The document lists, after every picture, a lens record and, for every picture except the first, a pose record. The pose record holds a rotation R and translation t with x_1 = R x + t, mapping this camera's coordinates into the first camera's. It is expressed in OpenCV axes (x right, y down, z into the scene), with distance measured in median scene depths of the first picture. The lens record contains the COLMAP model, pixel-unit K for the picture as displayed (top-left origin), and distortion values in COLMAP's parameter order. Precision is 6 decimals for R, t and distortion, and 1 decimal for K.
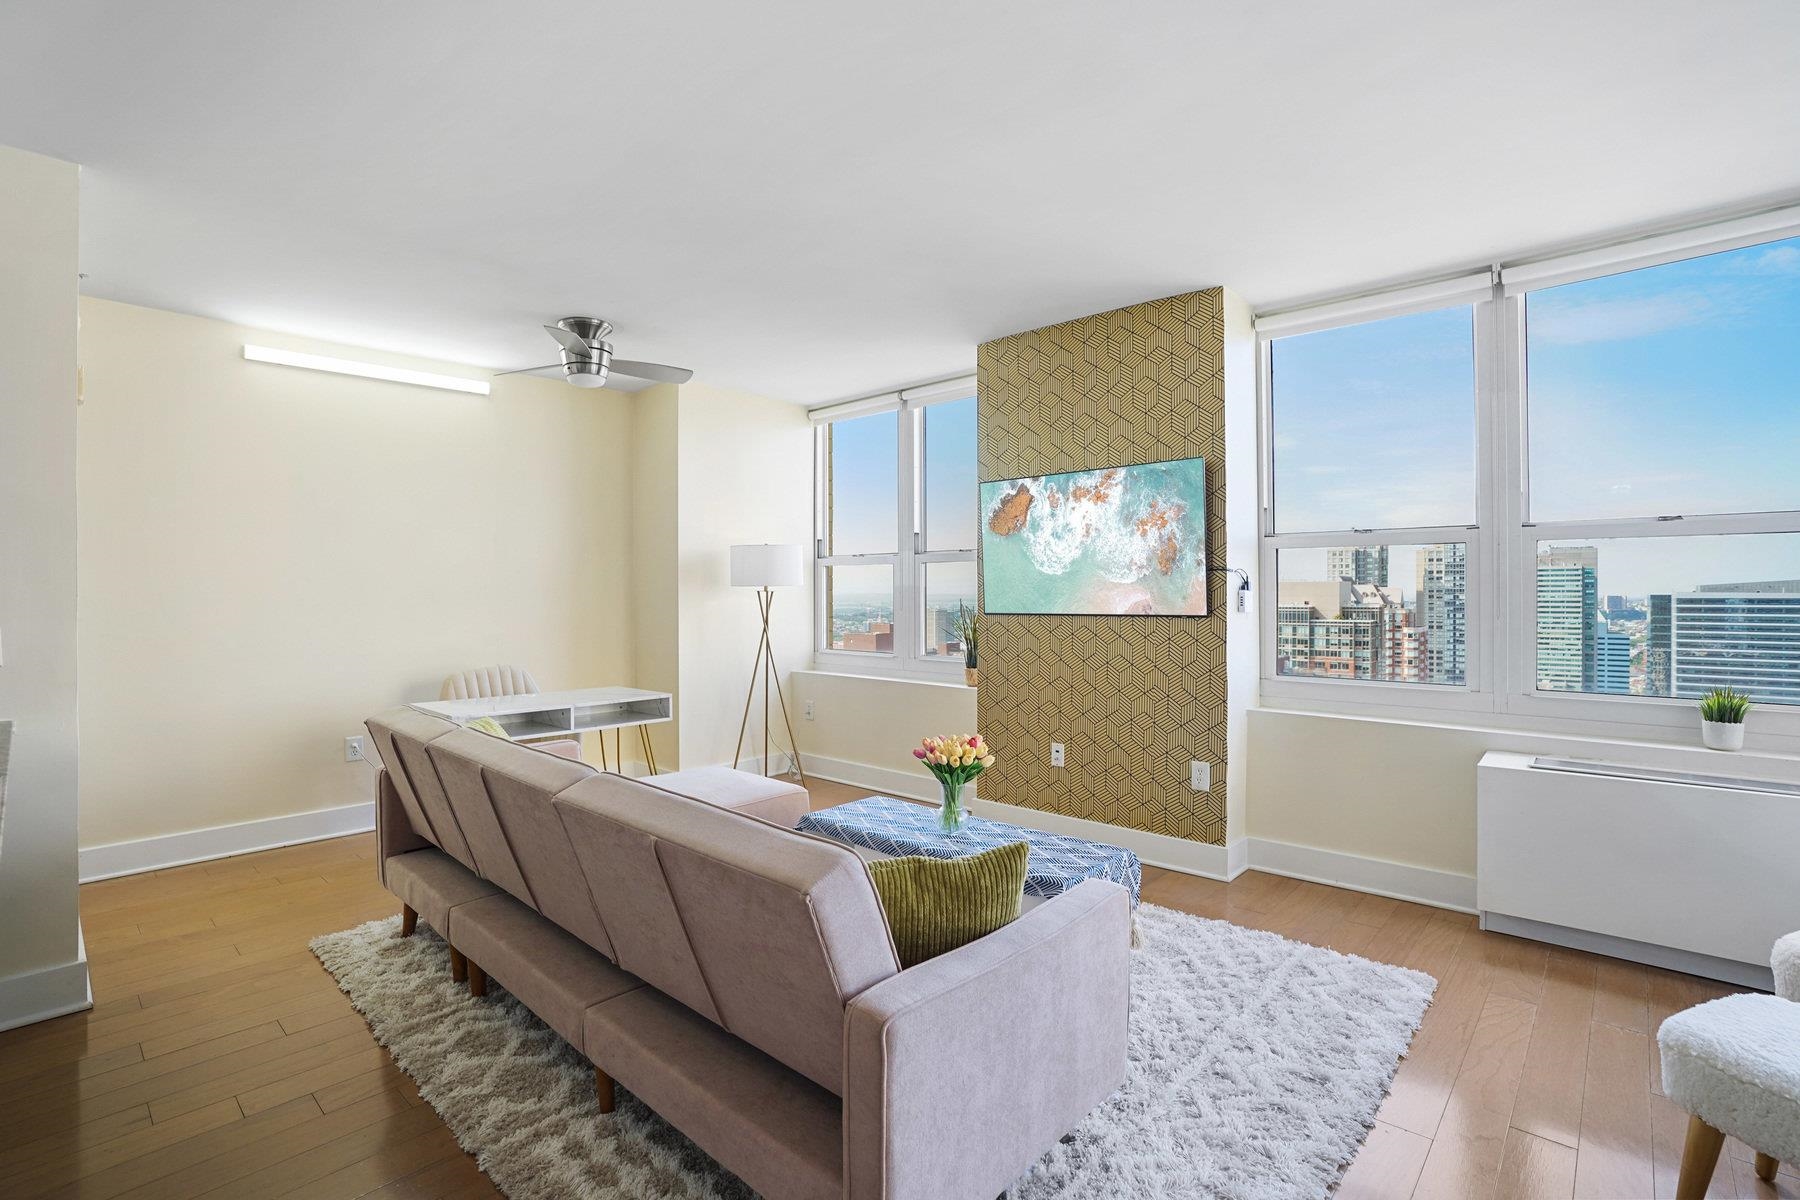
lens RADIAL K [[822.3, 0, 898.1], [0, 822.3, 598.3], [0, 0, 1]] dist [-0.041363, 0.019533]
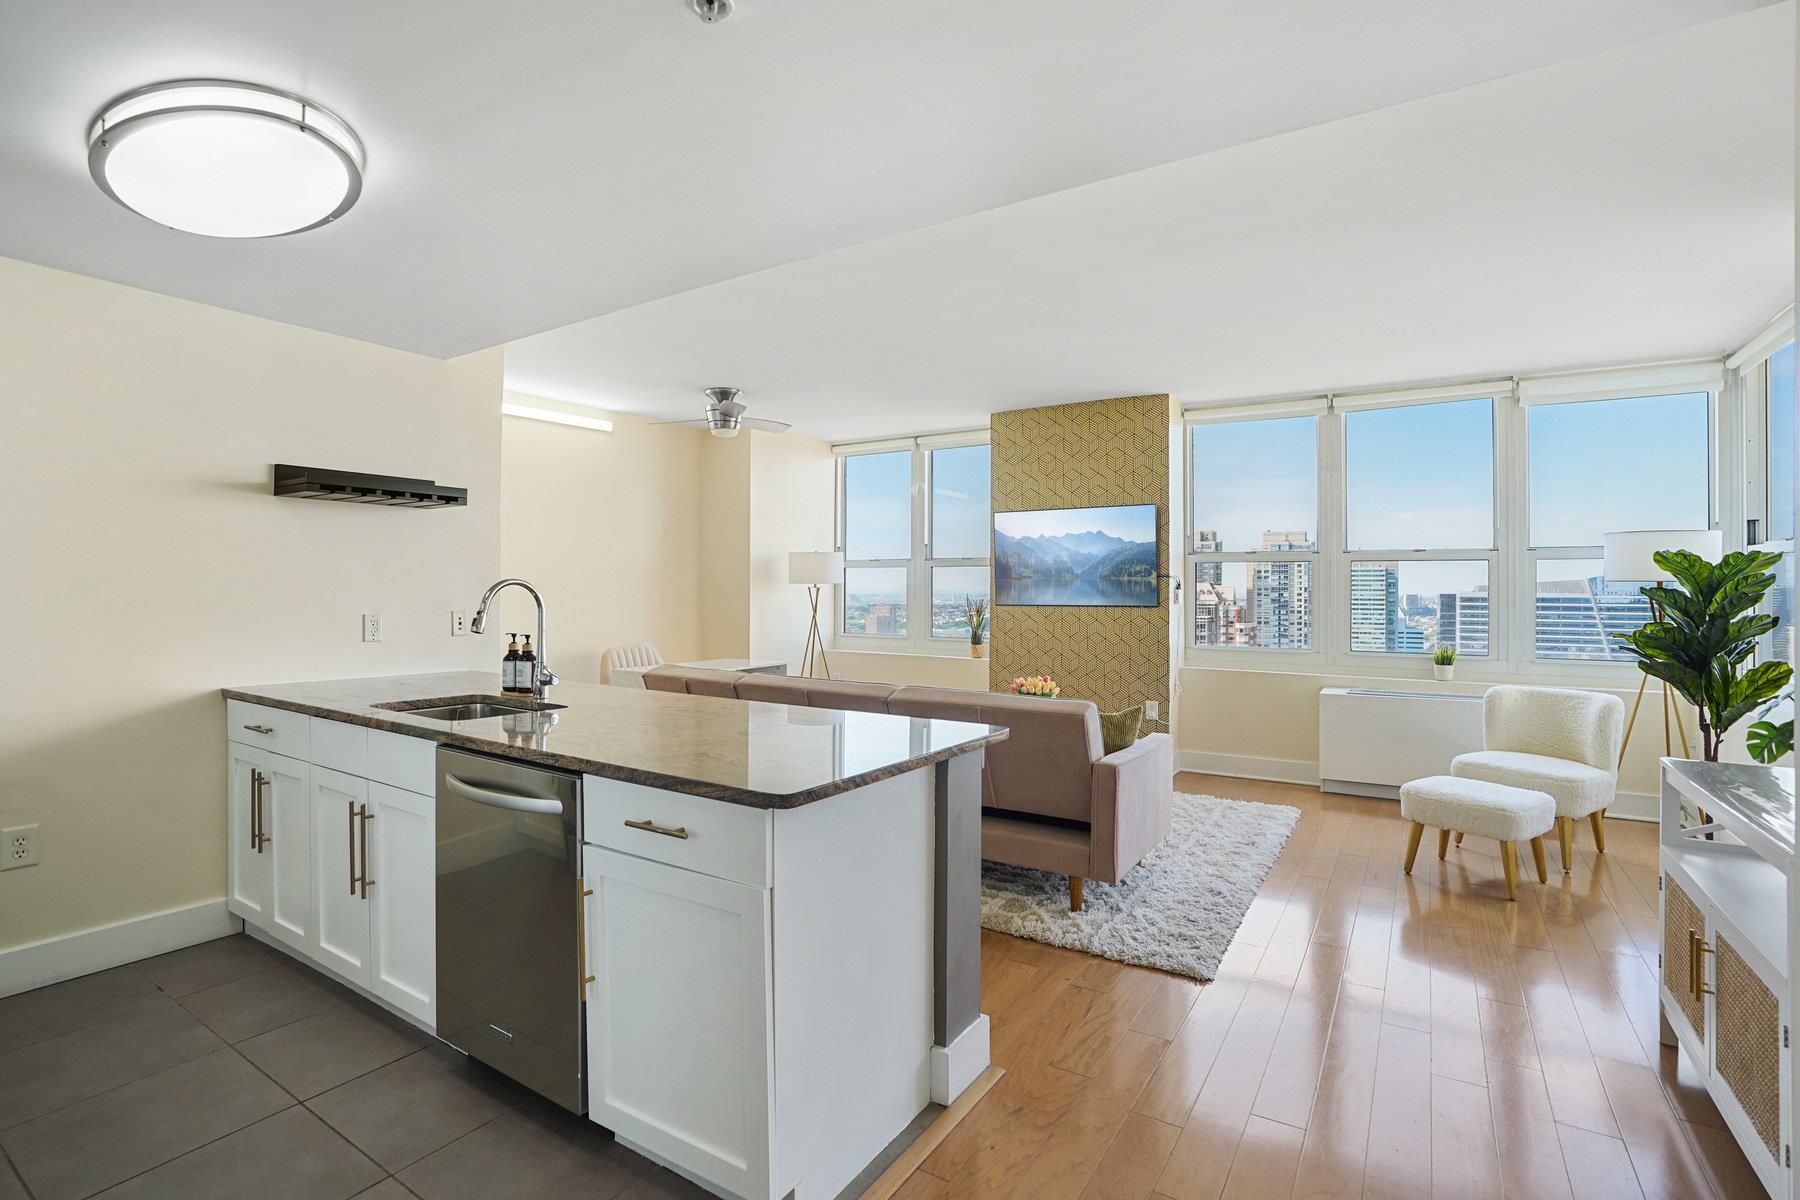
lens RADIAL K [[829.2, 0, 896.8], [0, 829.2, 589.9], [0, 0, 1]] dist [-0.012408, 0.000782]
pose [[0.985730, 0.006106, 0.168225, -0.256358], [-0.005362, 0.999974, -0.004874, 0.000671], [-0.168250, 0.003902, 0.985737, -0.319452]]
